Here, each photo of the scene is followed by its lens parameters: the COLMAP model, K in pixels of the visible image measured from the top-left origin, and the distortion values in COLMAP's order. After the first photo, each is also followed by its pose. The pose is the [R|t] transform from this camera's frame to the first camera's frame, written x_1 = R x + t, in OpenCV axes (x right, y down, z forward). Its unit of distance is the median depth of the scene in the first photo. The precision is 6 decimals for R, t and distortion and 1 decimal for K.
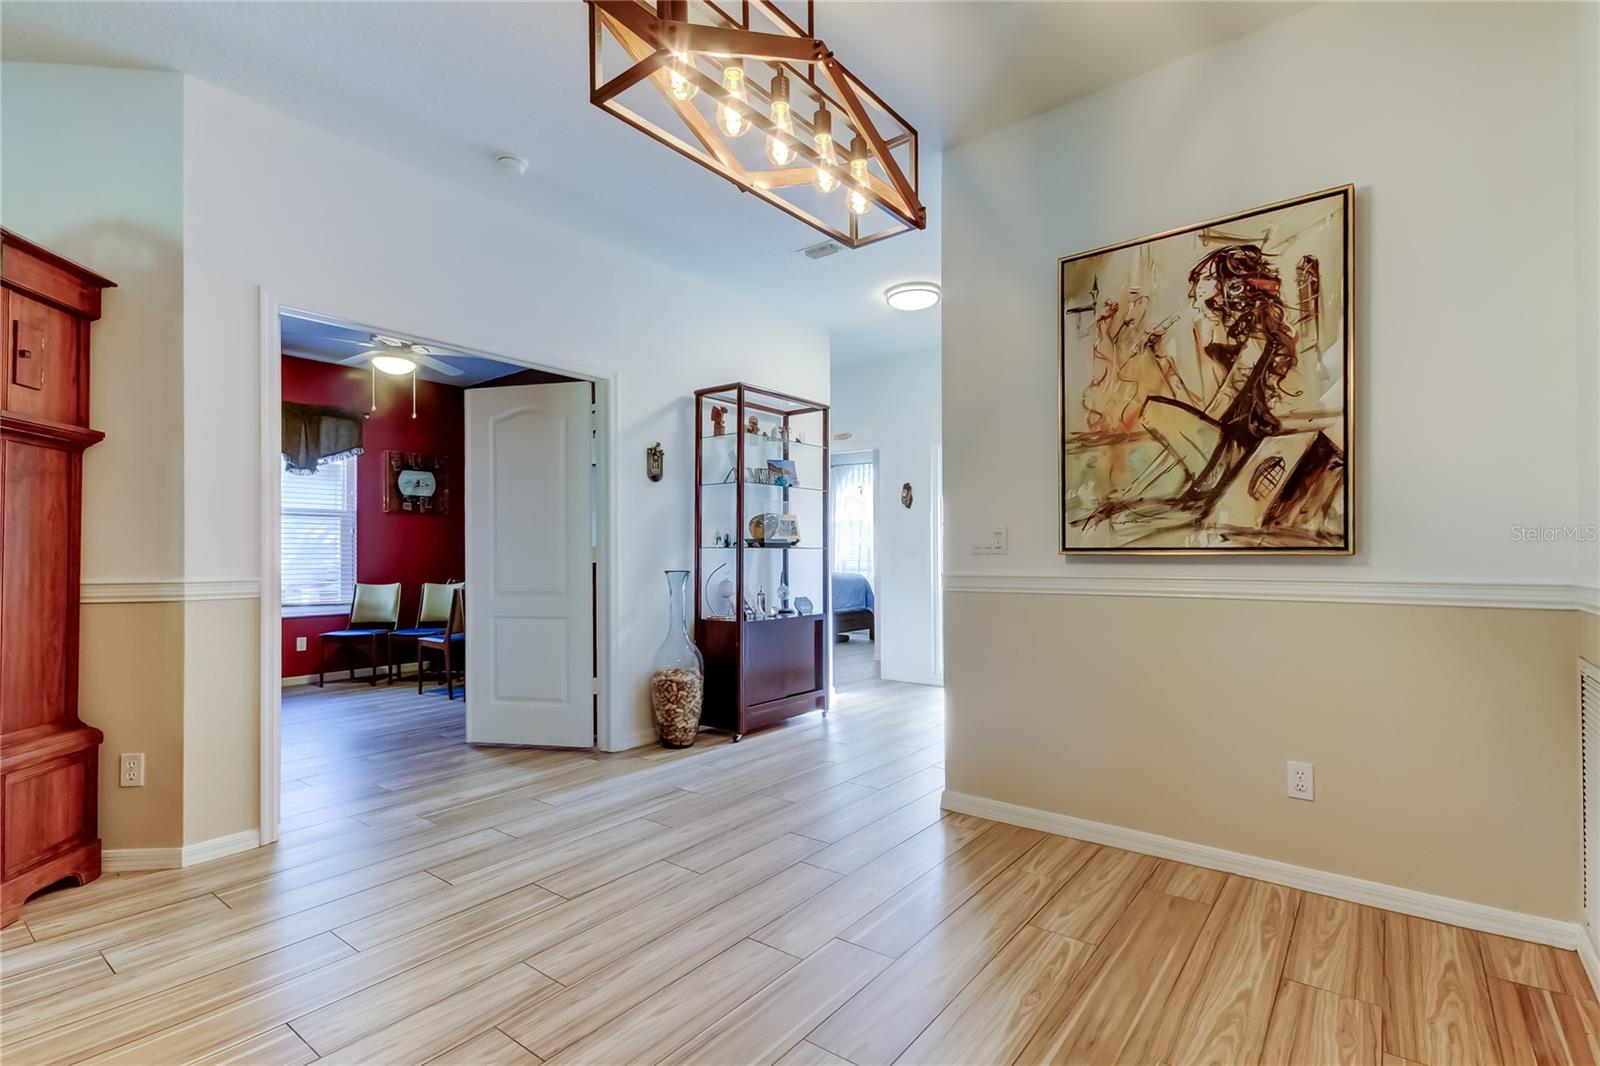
lens RADIAL K [[750.7, 0, 794.4], [0, 750.7, 539.4], [0, 0, 1]] dist [0.020108, -0.008613]
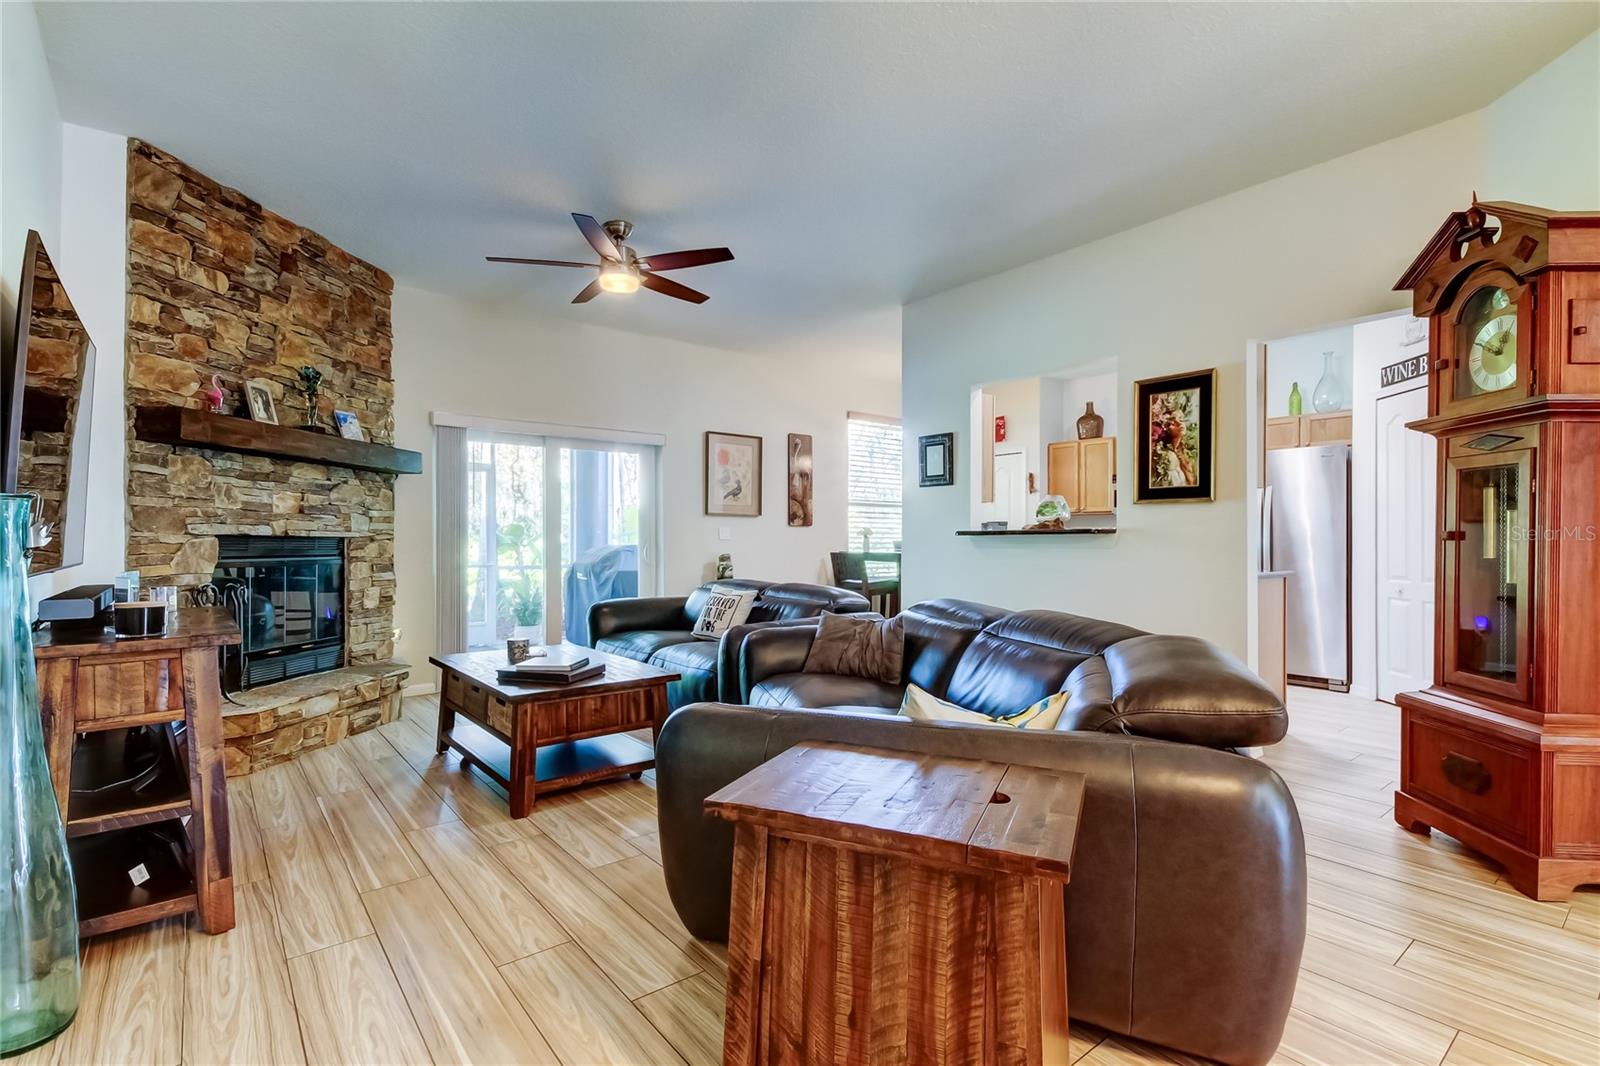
lens RADIAL K [[750.7, 0, 819.5], [0, 750.7, 538.9], [0, 0, 1]] dist [0.020108, -0.008613]
pose [[-0.200871, 0.009380, -0.979573, 0.136603], [0.011100, 0.999912, 0.007299, 0.005430], [0.979555, -0.009407, -0.200957, 0.222912]]
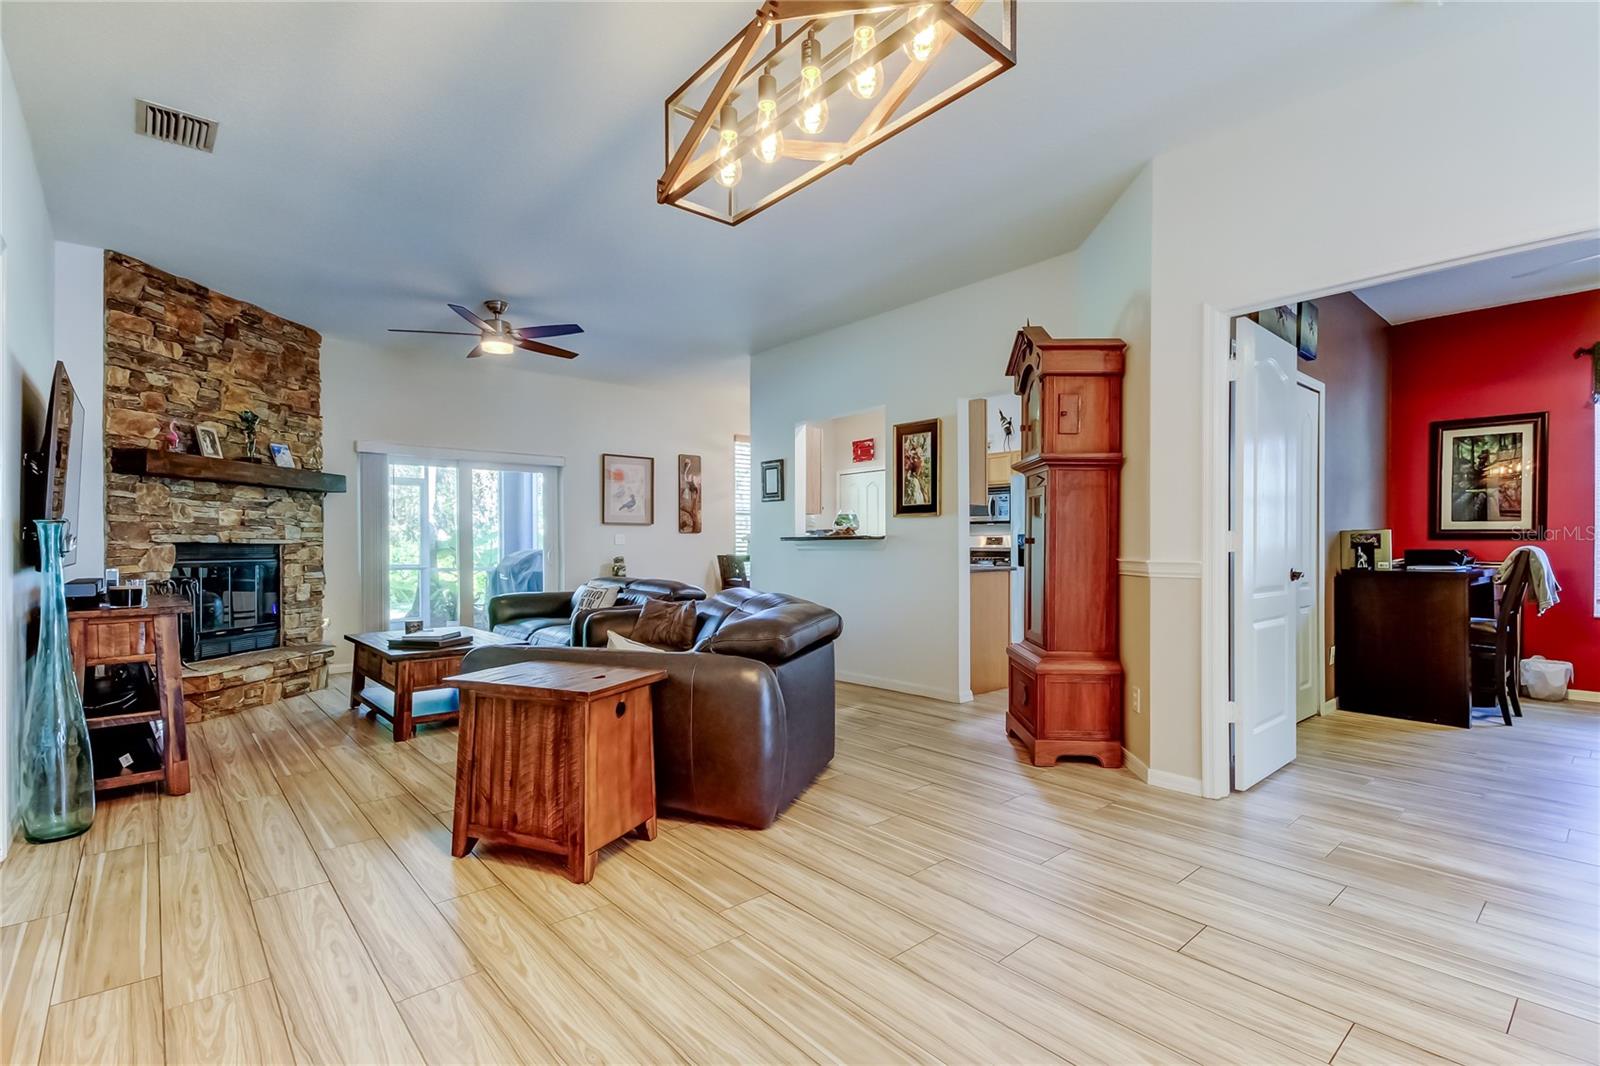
lens RADIAL K [[750.7, 0, 840.8], [0, 750.7, 545.9], [0, 0, 1]] dist [0.020108, -0.008613]
pose [[-0.149227, 0.013531, -0.988710, 0.575968], [0.014100, 0.999834, 0.011555, 0.005860], [0.988702, -0.012217, -0.149393, 0.734927]]
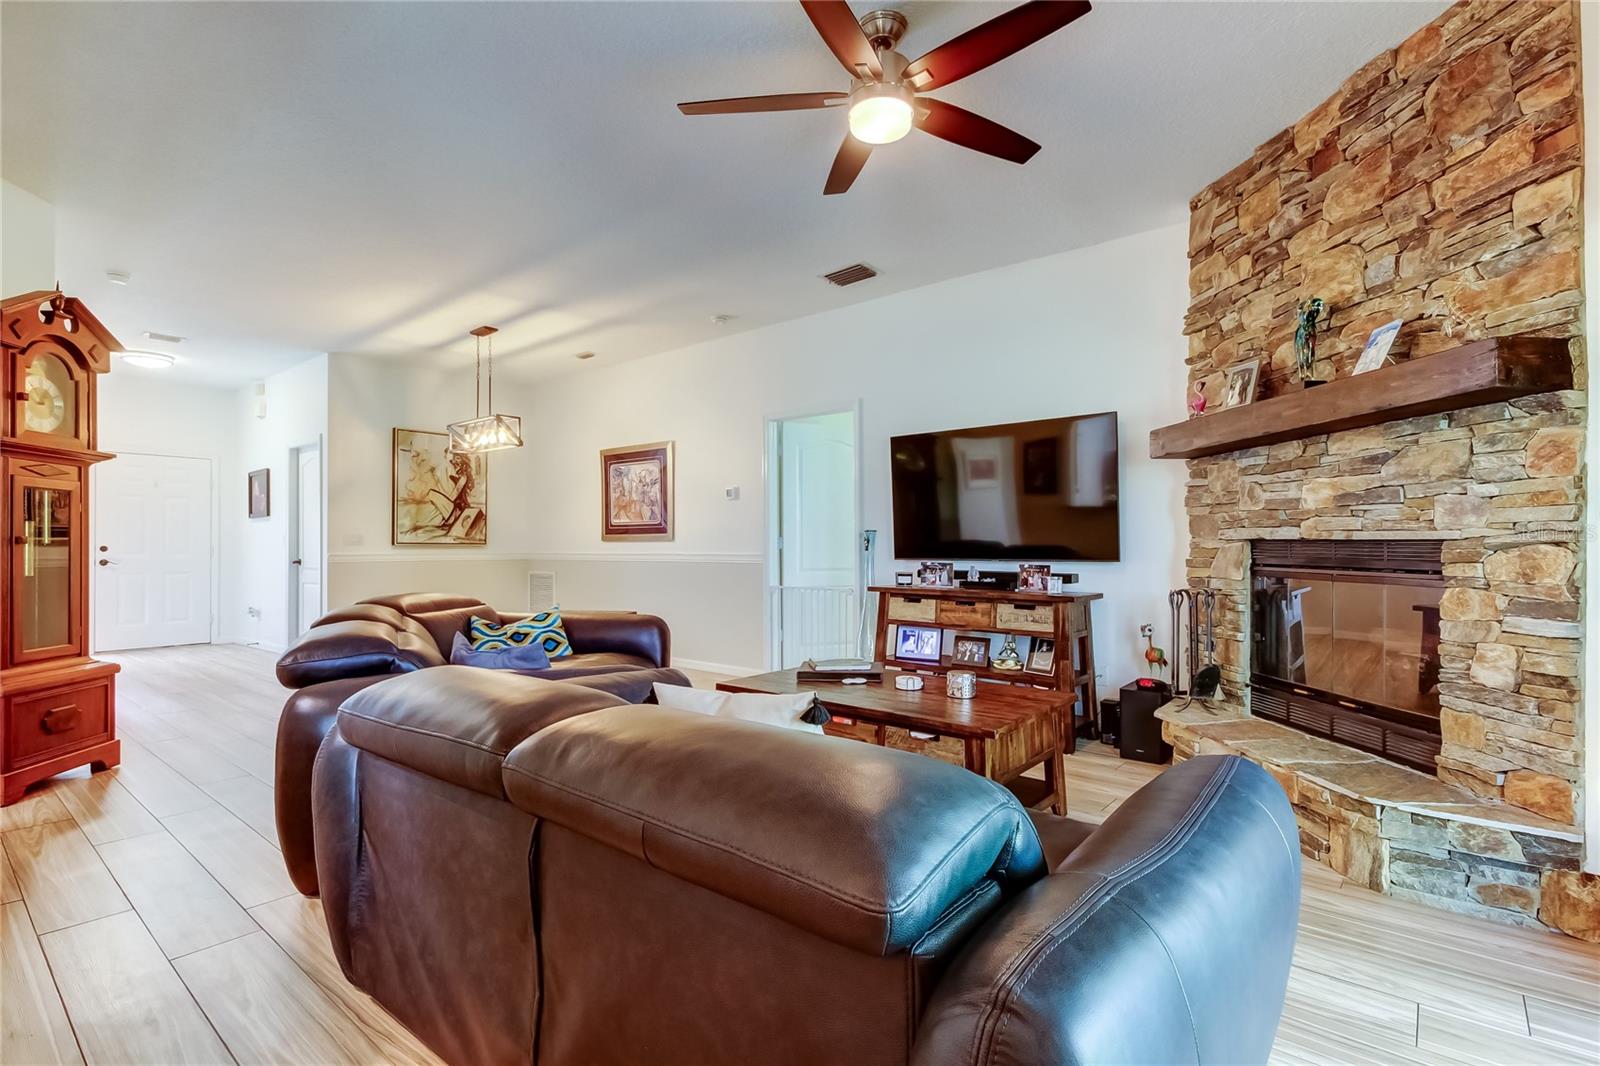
lens RADIAL K [[750.7, 0, 793.8], [0, 750.7, 538.3], [0, 0, 1]] dist [0.020108, -0.008613]
pose [[0.016962, 0.024285, 0.999561, -2.320182], [-0.017834, 0.999553, -0.023983, 0.037715], [-0.999697, -0.017419, 0.017387, -0.402008]]
